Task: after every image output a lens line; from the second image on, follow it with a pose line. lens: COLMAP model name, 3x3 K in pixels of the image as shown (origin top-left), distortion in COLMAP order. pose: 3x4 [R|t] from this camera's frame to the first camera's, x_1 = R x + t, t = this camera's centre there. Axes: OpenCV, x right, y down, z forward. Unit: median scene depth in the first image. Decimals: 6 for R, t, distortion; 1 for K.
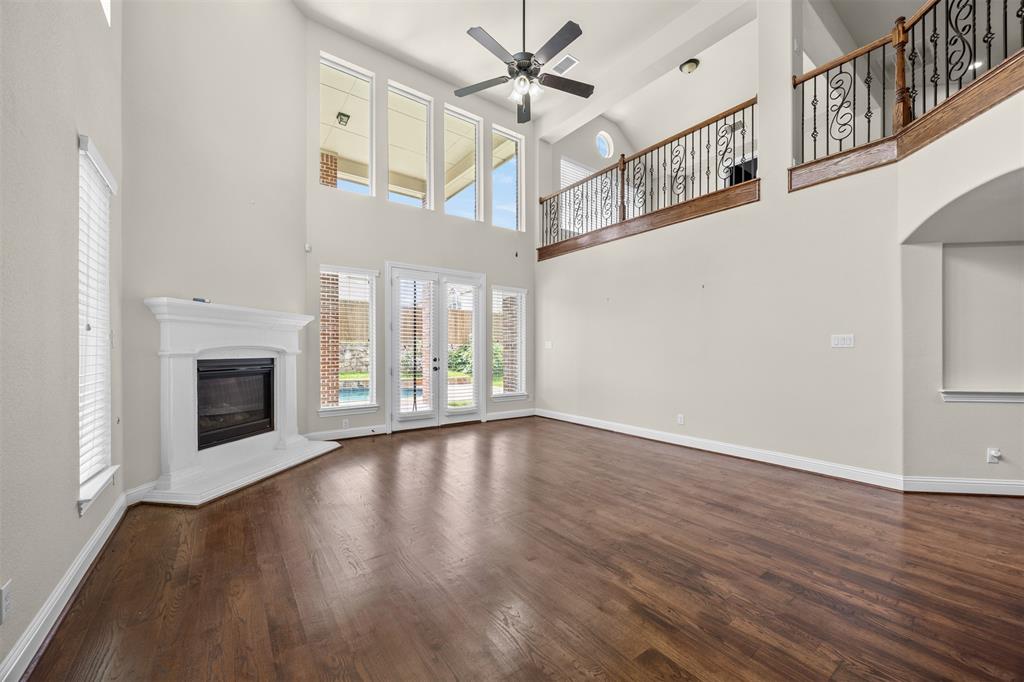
lens RADIAL K [[397.9, 0, 510.2], [0, 397.9, 353.4], [0, 0, 1]] dist [-0.002398, -0.000121]
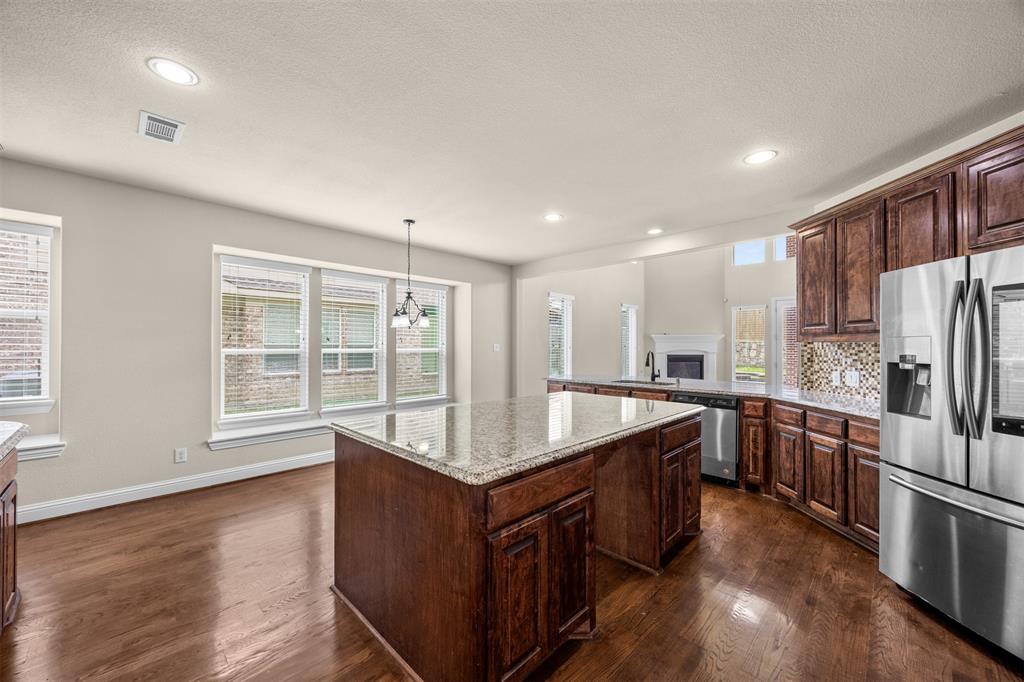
lens RADIAL K [[389.5, 0, 514.8], [0, 389.5, 345.1], [0, 0, 1]] dist [0.000198, 0.000133]
pose [[0.167960, -0.003607, -0.985787, 1.404163], [-0.008145, 0.999954, -0.005046, -0.023235], [0.985760, 0.008877, 0.167923, -0.427262]]
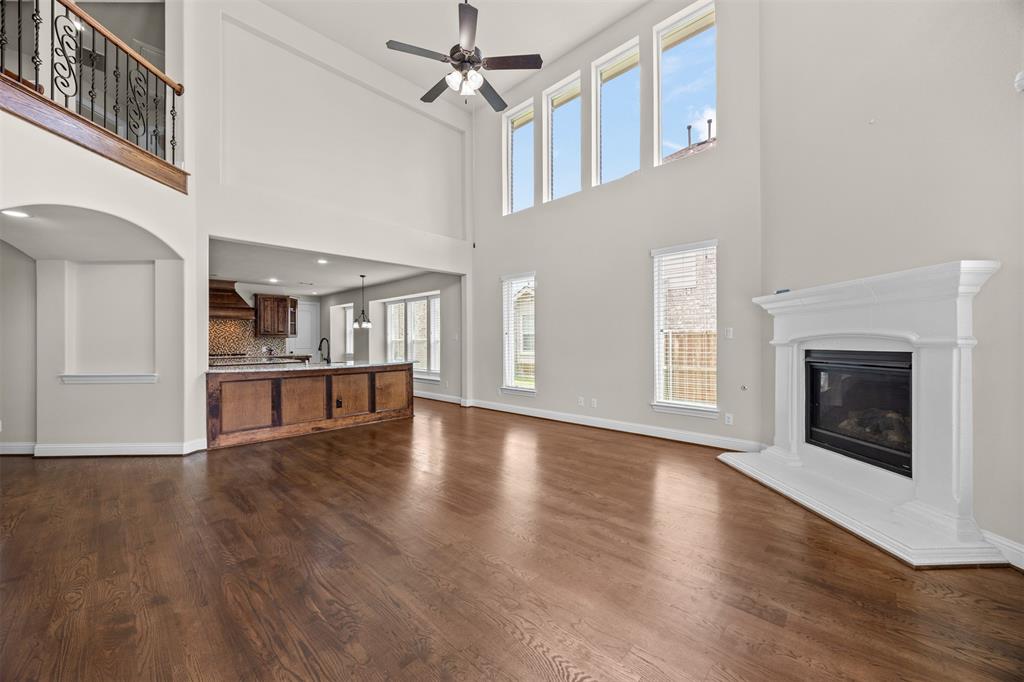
lens RADIAL K [[390.9, 0, 512.8], [0, 390.9, 338.3], [0, 0, 1]] dist [-0.000223, 0.000018]
pose [[-0.985320, 0.004783, -0.170651, 0.067338], [0.005078, 0.999986, -0.001294, -0.010297], [0.170642, -0.002142, -0.985331, 1.464410]]
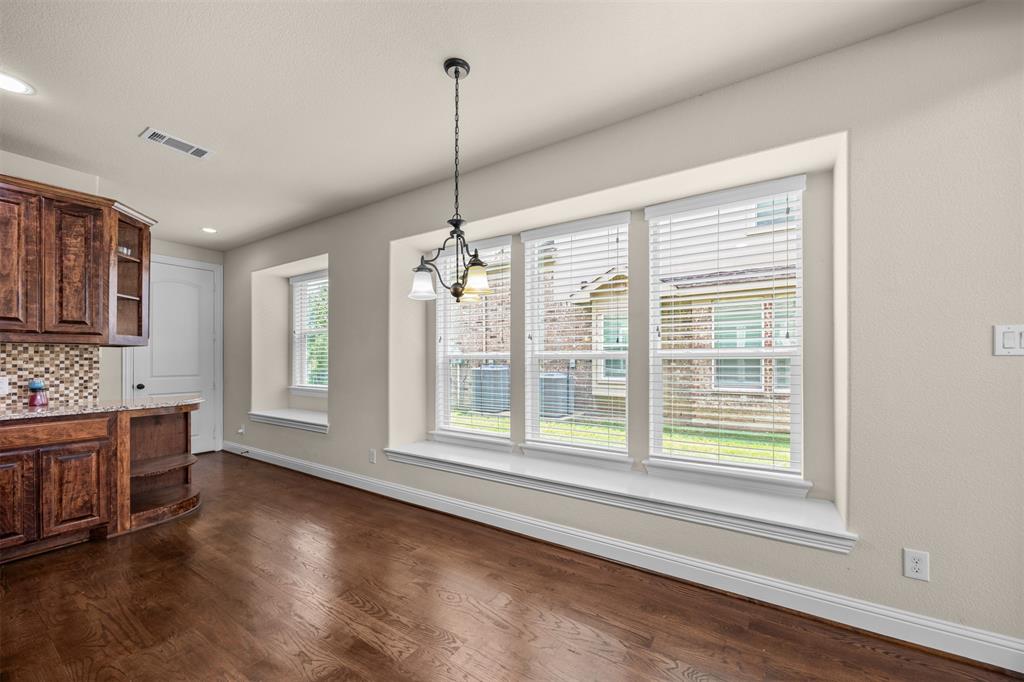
lens RADIAL K [[403.7, 0, 513.4], [0, 403.7, 356.1], [0, 0, 1]] dist [-0.000051, 0.000047]
pose [[-0.937743, 0.000480, -0.347330, 0.550361], [0.000823, 0.999999, -0.000841, -0.003489], [0.347329, -0.001074, -0.937743, -0.088076]]
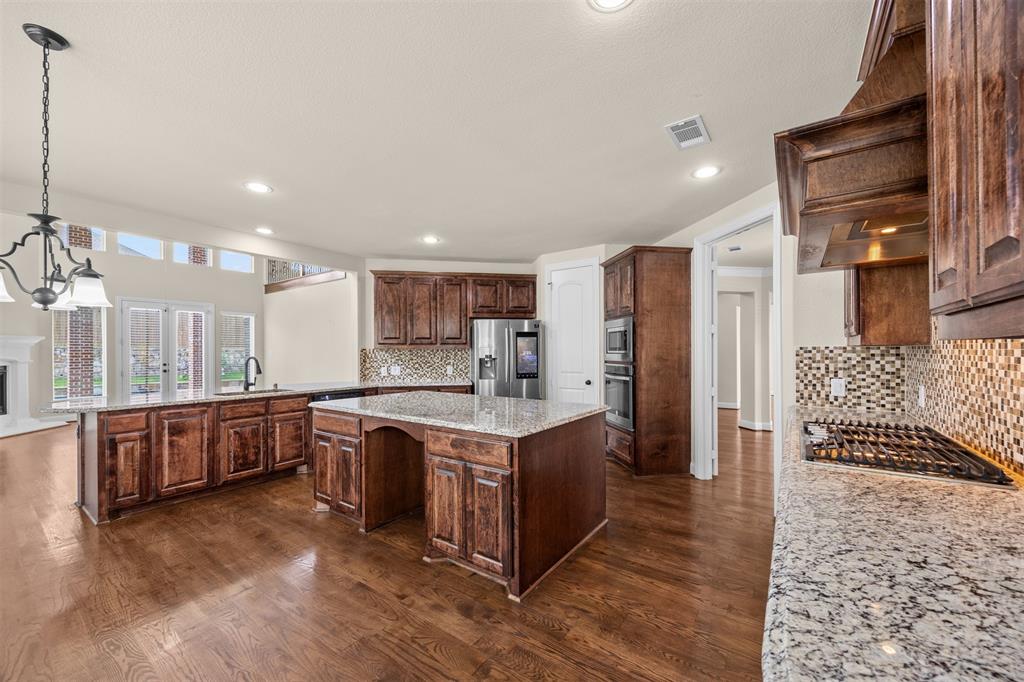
lens RADIAL K [[397.9, 0, 510.2], [0, 397.9, 353.4], [0, 0, 1]] dist [-0.002398, -0.000121]
pose [[0.951002, -0.006453, 0.309119, 0.748378], [0.007050, 0.999975, -0.000814, -0.020188], [-0.309106, 0.002954, 0.951023, -1.006106]]
